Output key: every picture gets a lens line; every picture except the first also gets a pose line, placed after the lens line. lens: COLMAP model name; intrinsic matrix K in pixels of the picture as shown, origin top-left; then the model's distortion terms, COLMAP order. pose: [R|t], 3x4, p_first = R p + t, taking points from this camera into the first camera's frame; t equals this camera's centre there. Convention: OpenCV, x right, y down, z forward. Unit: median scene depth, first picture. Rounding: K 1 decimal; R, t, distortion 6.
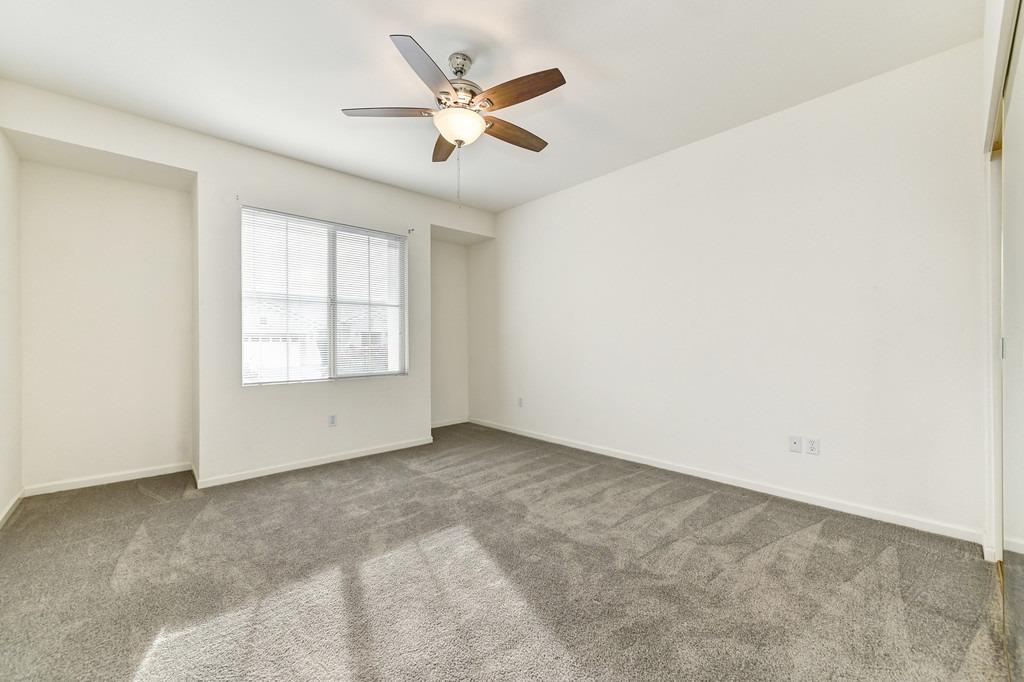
lens RADIAL K [[411.2, 0, 512.1], [0, 411.2, 346.1], [0, 0, 1]] dist [0.011347, -0.002258]
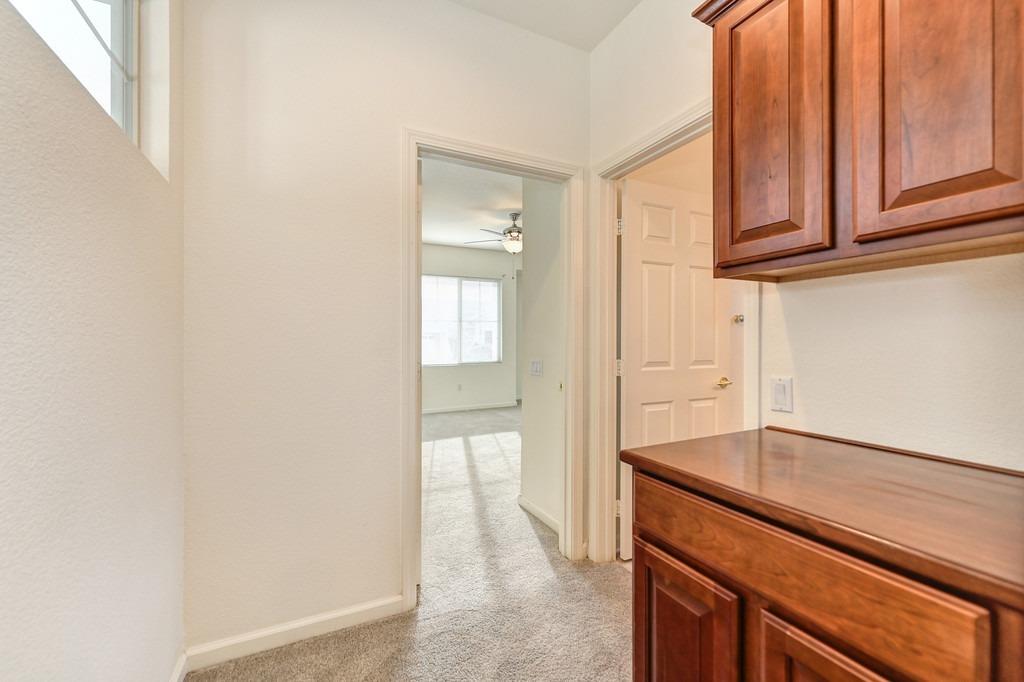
lens RADIAL K [[411.2, 0, 511.4], [0, 411.2, 340.8], [0, 0, 1]] dist [0.011347, -0.002258]
pose [[0.959125, -0.002054, -0.282974, 0.269579], [0.000584, 0.999986, -0.005279, -0.012357], [0.282981, 0.004898, 0.959113, -0.614655]]
